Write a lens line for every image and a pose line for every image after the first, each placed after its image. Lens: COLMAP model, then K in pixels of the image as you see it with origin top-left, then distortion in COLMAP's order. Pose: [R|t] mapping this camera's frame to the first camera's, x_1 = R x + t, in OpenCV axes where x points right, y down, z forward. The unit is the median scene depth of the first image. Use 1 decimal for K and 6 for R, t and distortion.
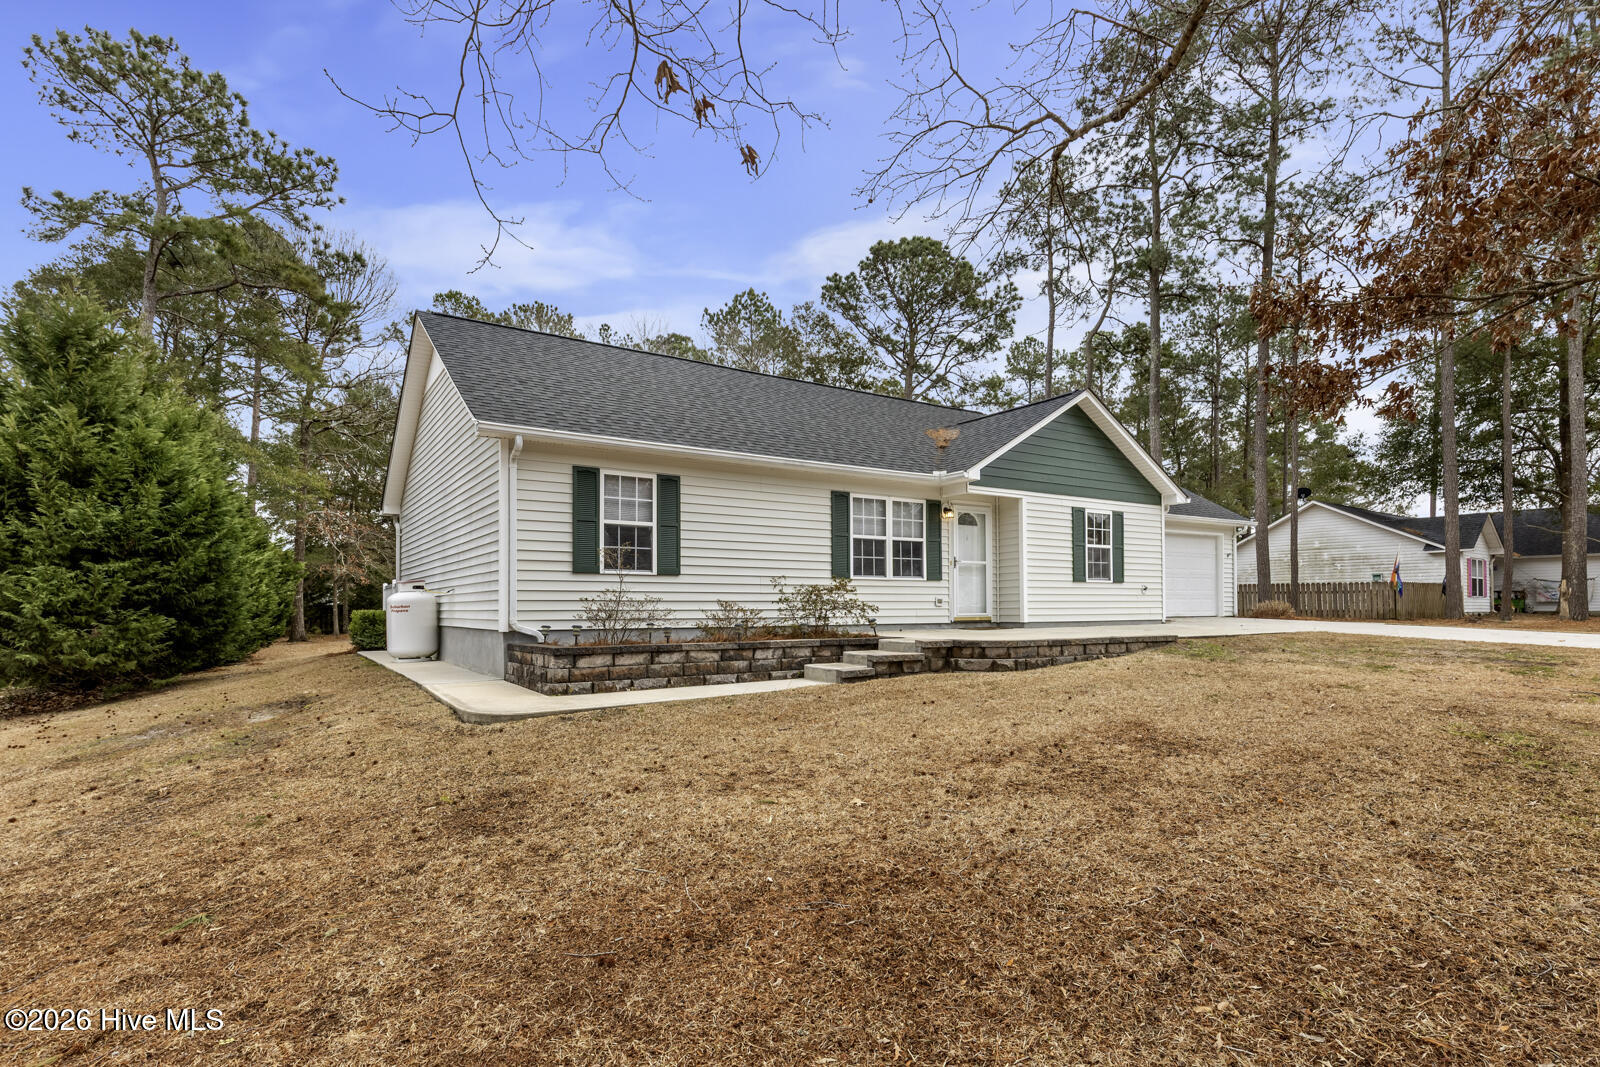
lens RADIAL K [[748.2, 0, 800.0], [0, 748.2, 533.5], [0, 0, 1]] dist [0.000350, -0.000005]
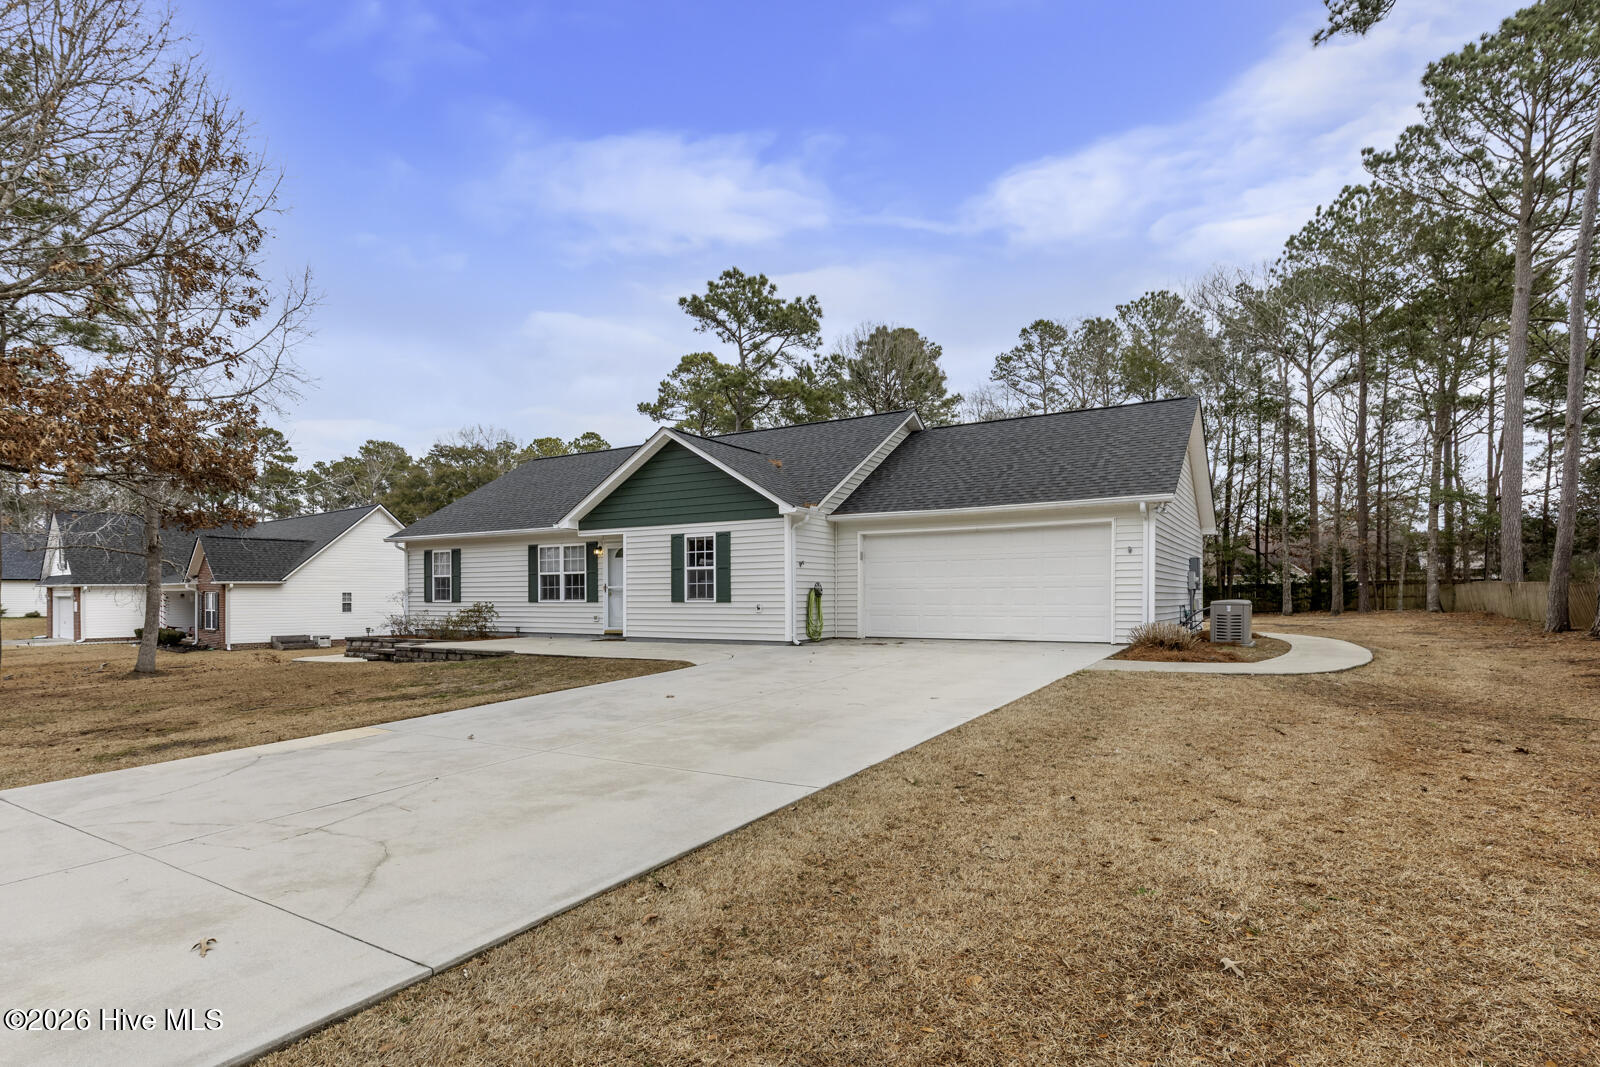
lens RADIAL K [[748.2, 0, 800.0], [0, 748.2, 533.5], [0, 0, 1]] dist [0.000350, -0.000005]
pose [[0.478555, -0.096141, -0.872778, 1.427479], [0.055100, 0.995317, -0.079427, 0.062182], [0.876327, -0.010080, 0.481611, 0.635465]]
